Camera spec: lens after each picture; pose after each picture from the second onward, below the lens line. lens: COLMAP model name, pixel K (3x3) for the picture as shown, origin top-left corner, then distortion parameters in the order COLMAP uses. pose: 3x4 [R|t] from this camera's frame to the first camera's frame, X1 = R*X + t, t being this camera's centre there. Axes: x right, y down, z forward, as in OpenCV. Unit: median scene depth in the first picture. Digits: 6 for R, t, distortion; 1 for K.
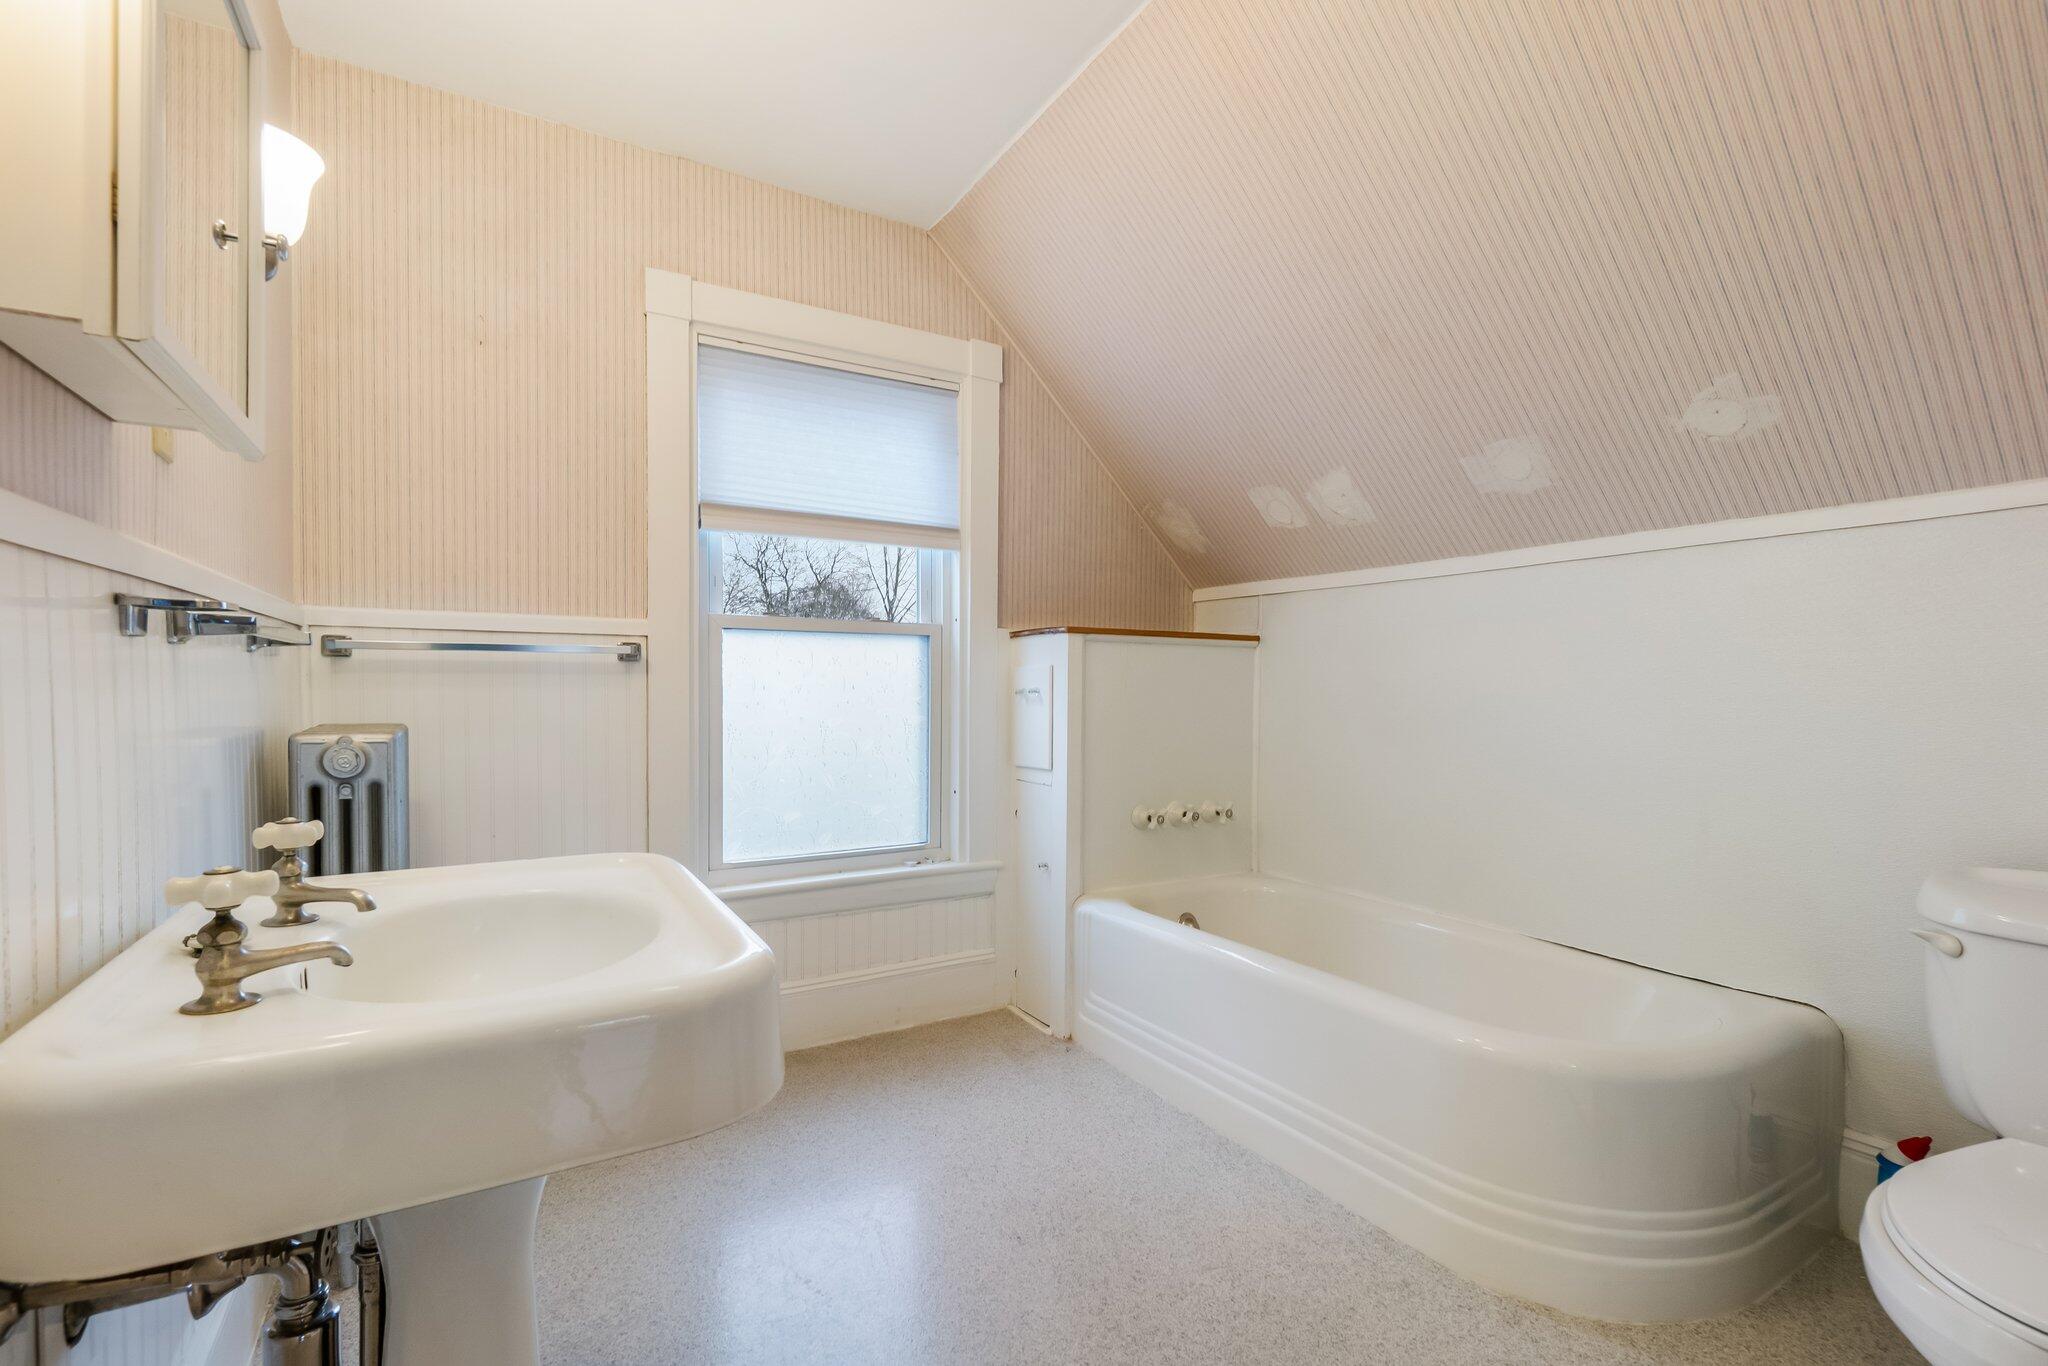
lens RADIAL K [[910.3, 0, 1016.5], [0, 910.3, 691.3], [0, 0, 1]] dist [0.000934, -0.000995]
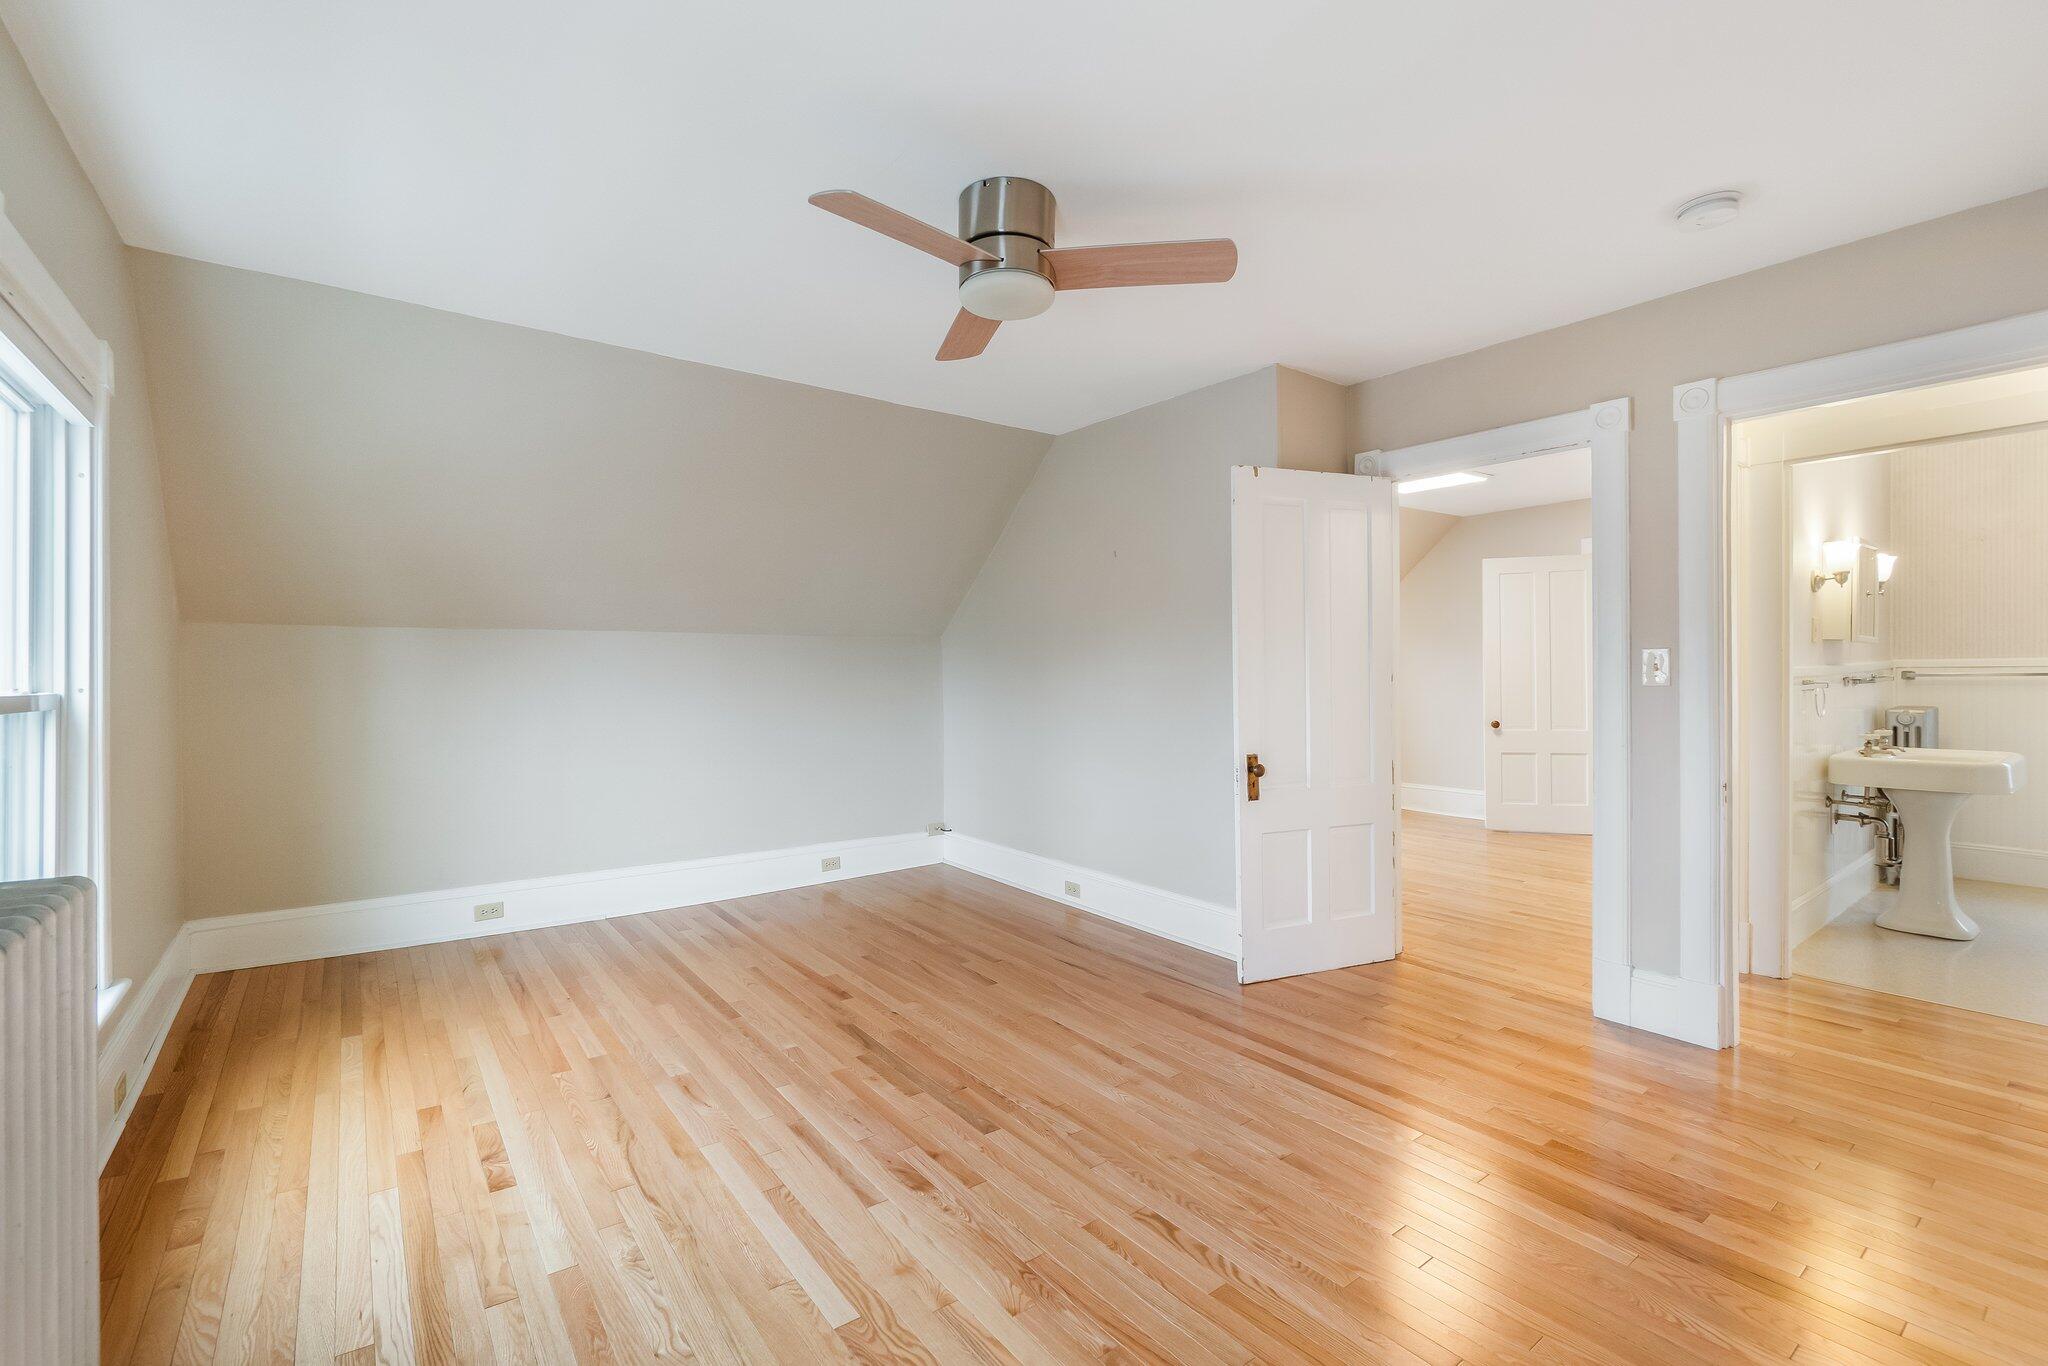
lens RADIAL K [[910.3, 0, 1014.7], [0, 910.3, 696.0], [0, 0, 1]] dist [0.000934, -0.000995]
pose [[0.117744, 0.027175, -0.992672, 1.828828], [0.007371, 0.999574, 0.028238, -0.100767], [0.993017, -0.010642, 0.117494, -2.191333]]
